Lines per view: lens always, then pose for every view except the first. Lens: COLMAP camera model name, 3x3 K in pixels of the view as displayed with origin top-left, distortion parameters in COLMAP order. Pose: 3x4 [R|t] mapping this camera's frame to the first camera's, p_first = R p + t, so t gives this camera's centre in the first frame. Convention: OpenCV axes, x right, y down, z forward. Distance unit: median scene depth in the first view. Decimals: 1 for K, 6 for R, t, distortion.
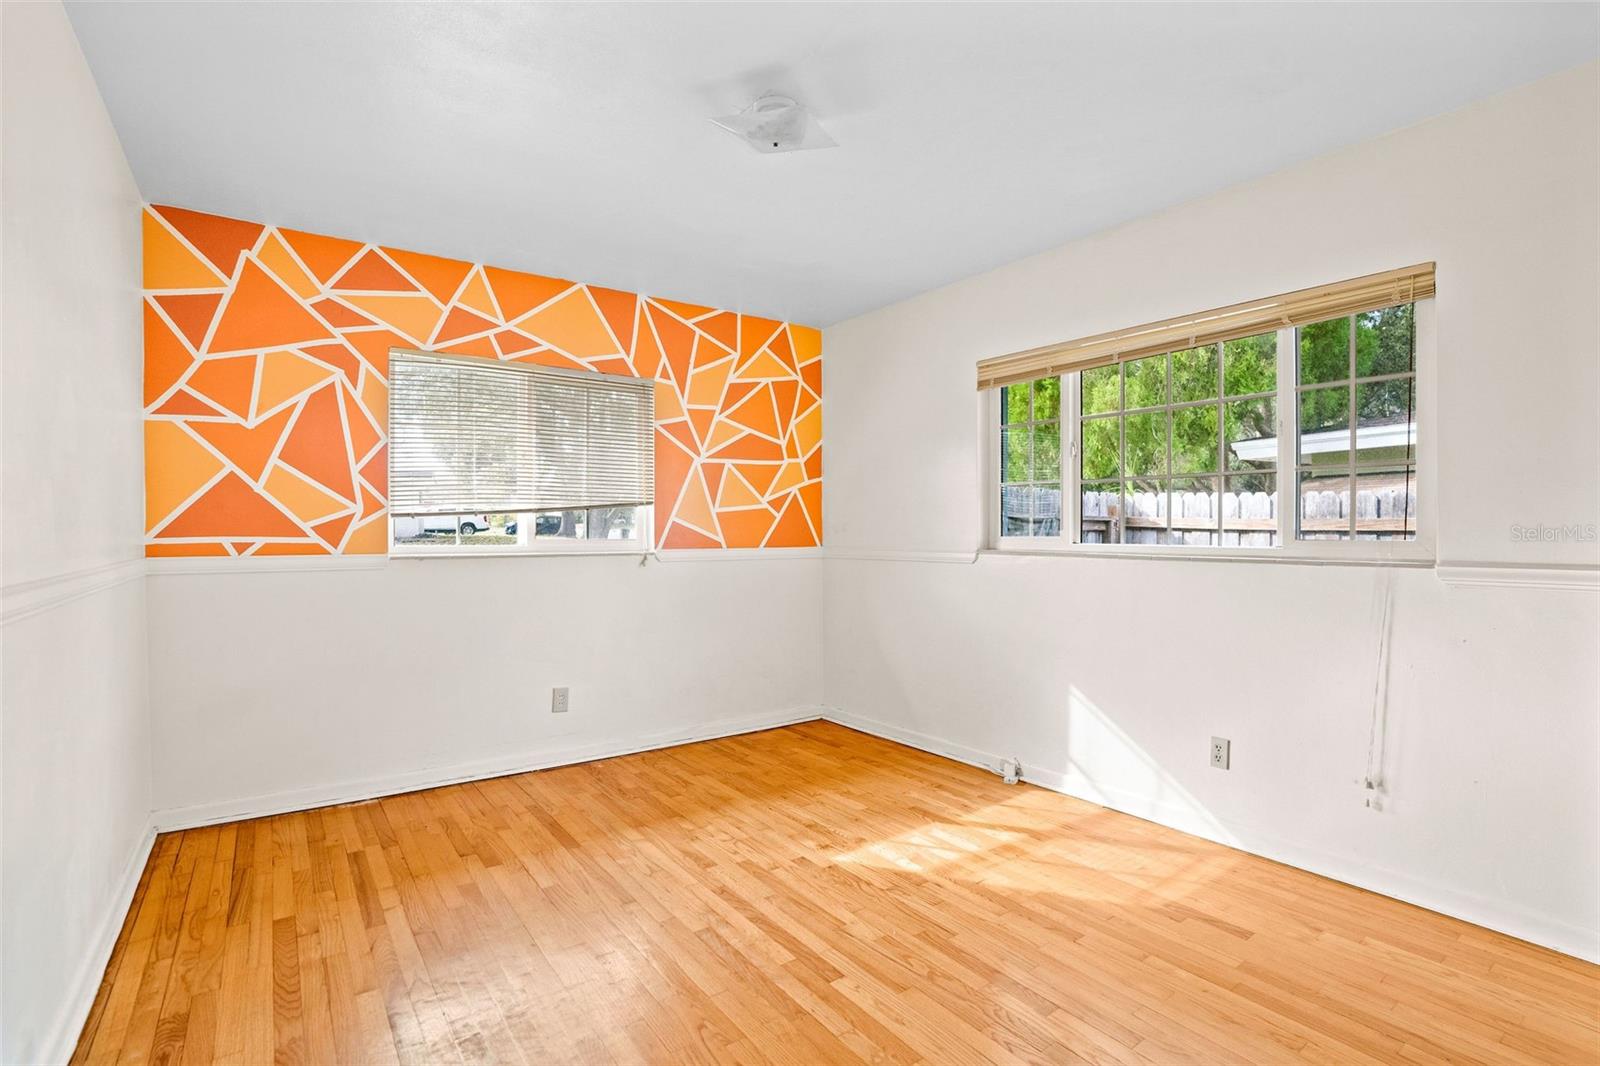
lens RADIAL K [[746.9, 0, 810.3], [0, 746.9, 541.6], [0, 0, 1]] dist [-0.047731, 0.009383]
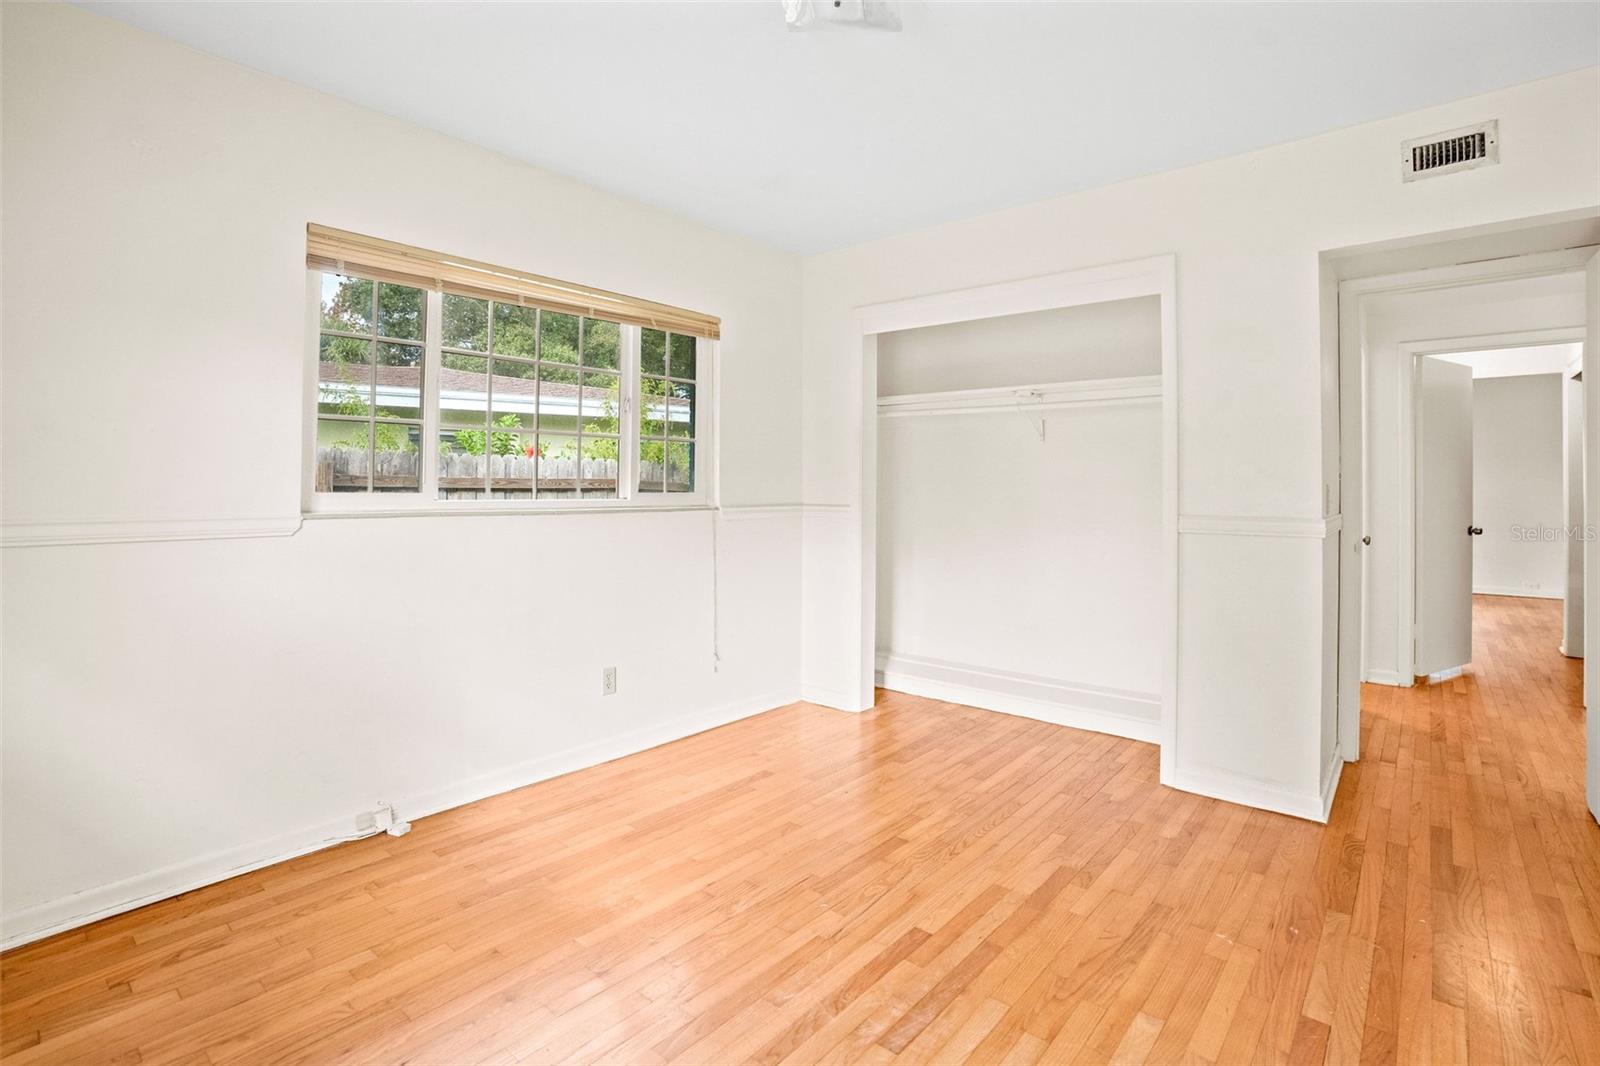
lens RADIAL K [[746.9, 0, 803.7], [0, 746.9, 477.1], [0, 0, 1]] dist [-0.047731, 0.009383]
pose [[-0.209338, 0.011439, 0.977776, -0.635345], [0.010755, 0.999898, -0.009395, -0.013974], [-0.977784, 0.008549, -0.209440, 0.942045]]
